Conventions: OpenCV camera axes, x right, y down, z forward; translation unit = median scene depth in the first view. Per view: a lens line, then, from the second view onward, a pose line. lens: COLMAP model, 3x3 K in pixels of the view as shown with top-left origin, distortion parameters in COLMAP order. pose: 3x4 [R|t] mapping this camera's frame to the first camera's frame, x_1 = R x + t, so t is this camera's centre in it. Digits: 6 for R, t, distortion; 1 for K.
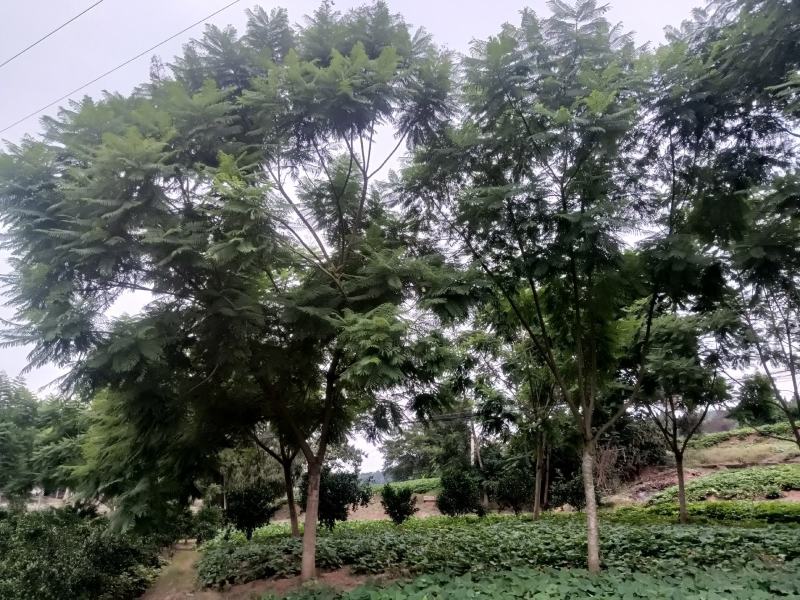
lens RADIAL K [[582.5, 0, 406.0], [0, 582.5, 293.4], [0, 0, 1]] dist [0.048503, -0.057451]
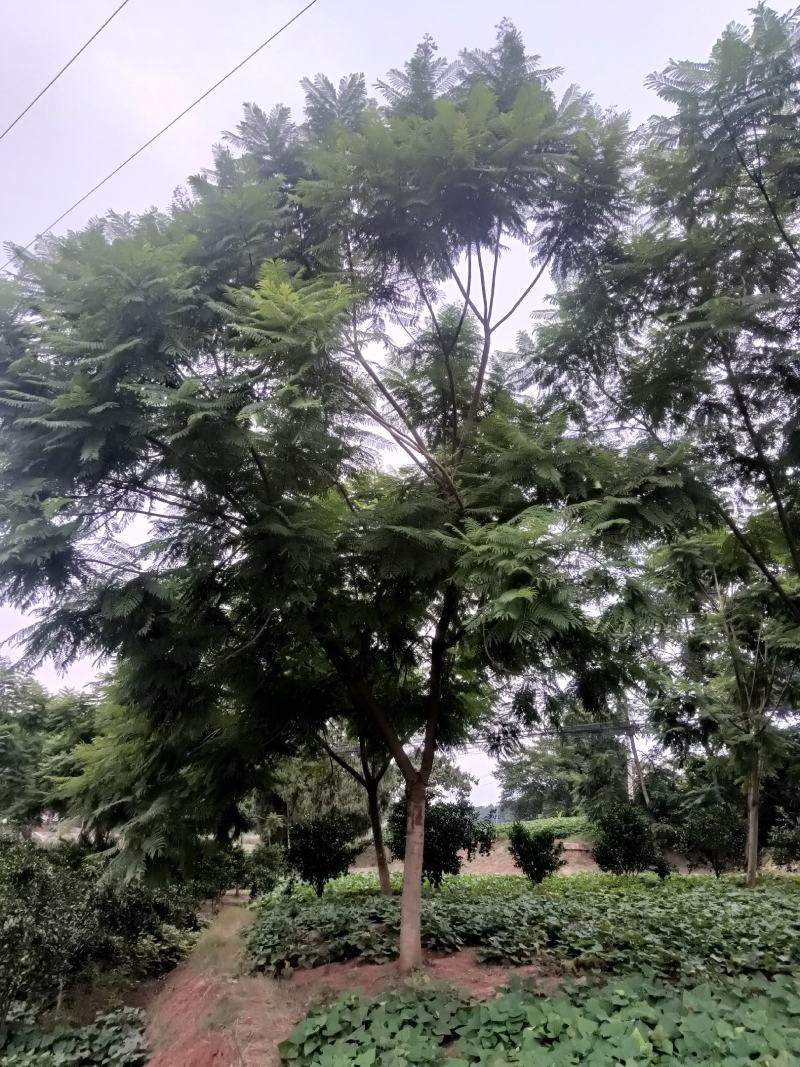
lens RADIAL K [[776.9, 0, 402.4], [0, 776.9, 530.5], [0, 0, 1]] dist [0.048503, -0.057451]
pose [[0.988164, -0.024843, -0.151374, -0.030283], [0.018335, 0.998853, -0.044234, 0.045752], [0.152300, 0.040935, 0.987486, 0.124426]]
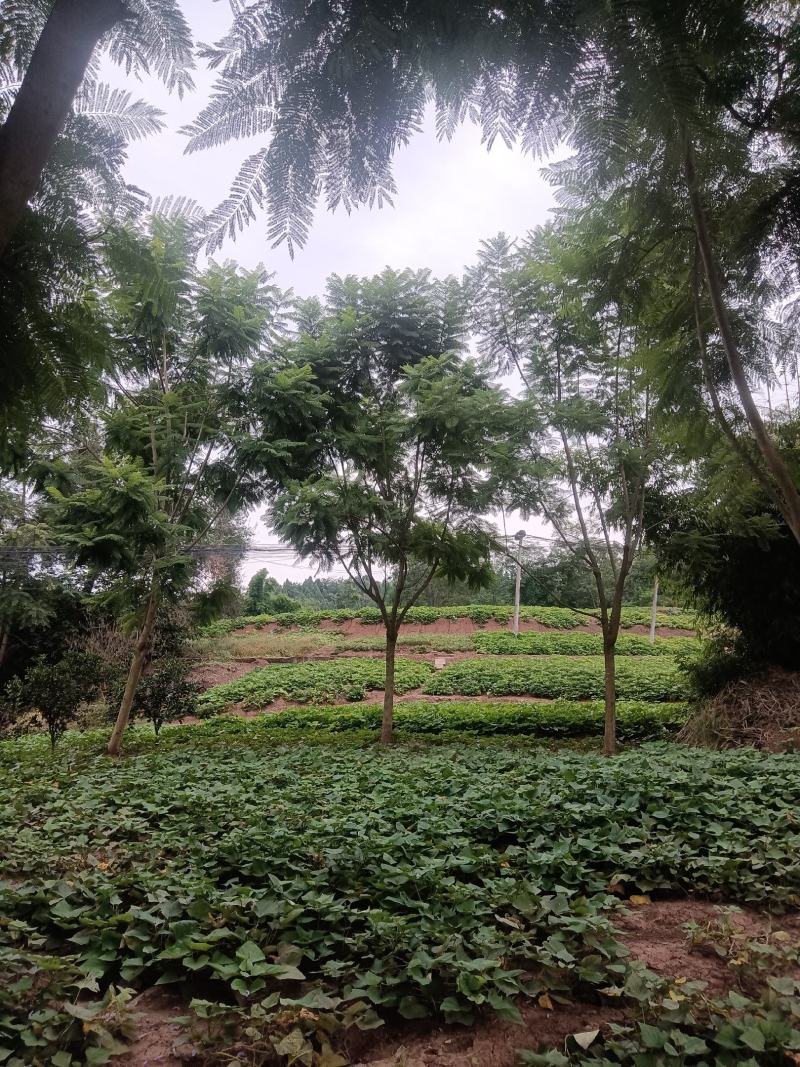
lens RADIAL K [[776.9, 0, 401.0], [0, 776.9, 556.0], [0, 0, 1]] dist [0.048503, -0.057451]
pose [[0.701712, 0.120918, 0.702125, -0.155996], [-0.224243, 0.972890, 0.056563, 0.219412], [-0.676251, -0.197137, 0.709804, 0.646914]]
